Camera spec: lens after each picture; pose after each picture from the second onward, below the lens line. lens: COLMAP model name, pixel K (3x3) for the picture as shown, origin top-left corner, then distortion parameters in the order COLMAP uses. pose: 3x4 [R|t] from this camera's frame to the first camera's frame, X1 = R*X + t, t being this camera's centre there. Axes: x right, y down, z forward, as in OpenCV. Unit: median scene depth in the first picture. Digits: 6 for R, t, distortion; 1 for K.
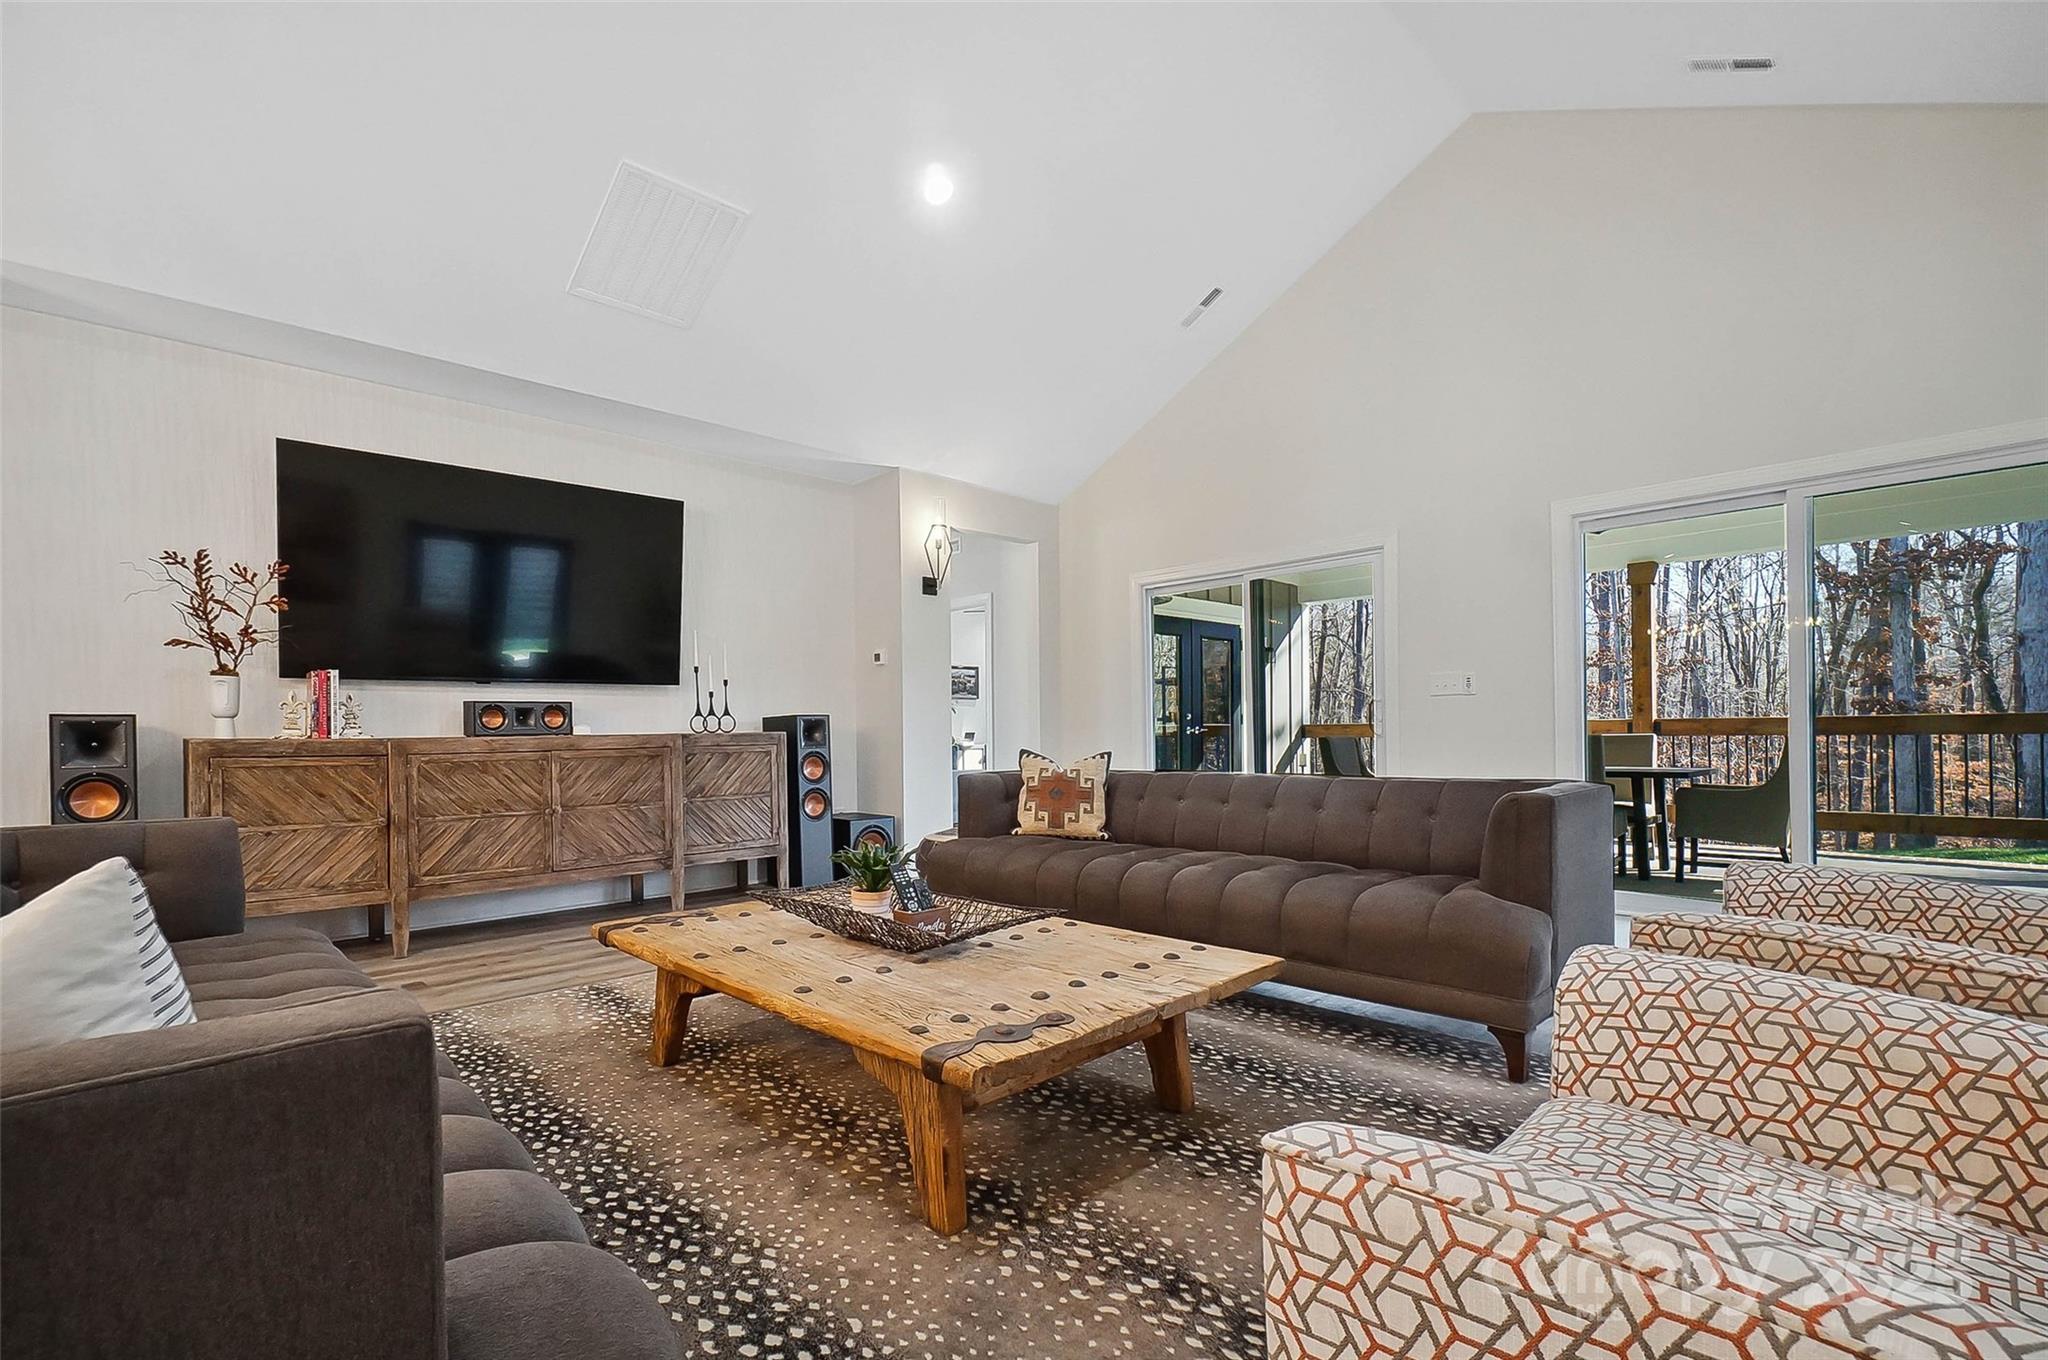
lens RADIAL K [[911.7, 0, 1020.8], [0, 911.7, 731.3], [0, 0, 1]] dist [-0.017113, 0.000082]
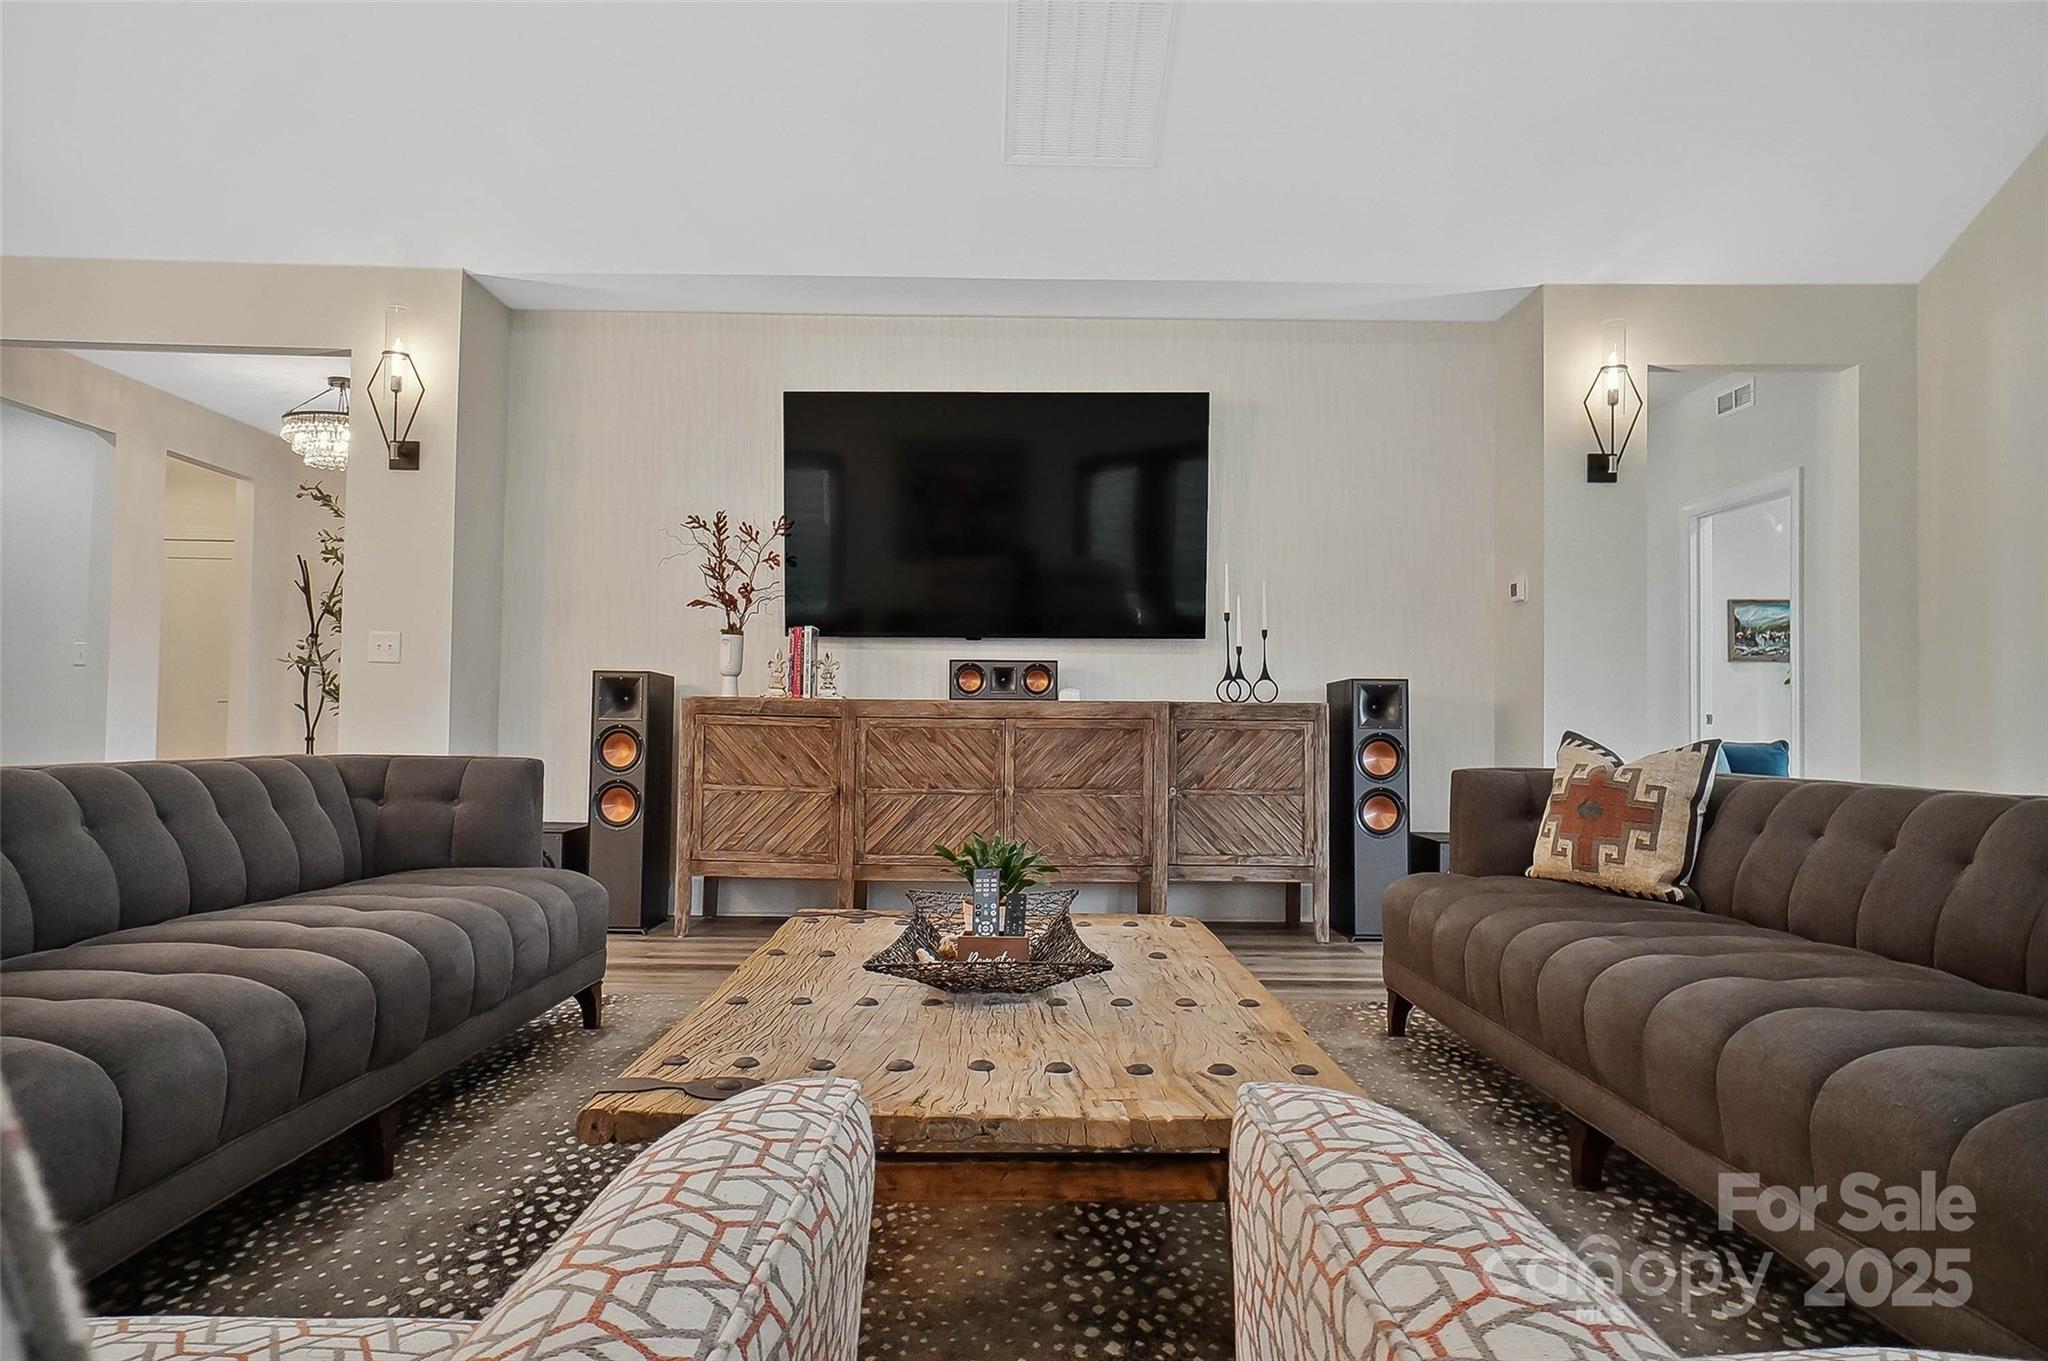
lens RADIAL K [[1301.6, 0, 1024.0], [0, 1301.6, 680.5], [0, 0, 1]] dist [-0.005055, 0.000727]
pose [[0.716403, 0.000094, -0.697686, 0.341122], [-0.021952, 0.999508, -0.022406, 0.013942], [0.697341, 0.031368, 0.716053, 0.174197]]
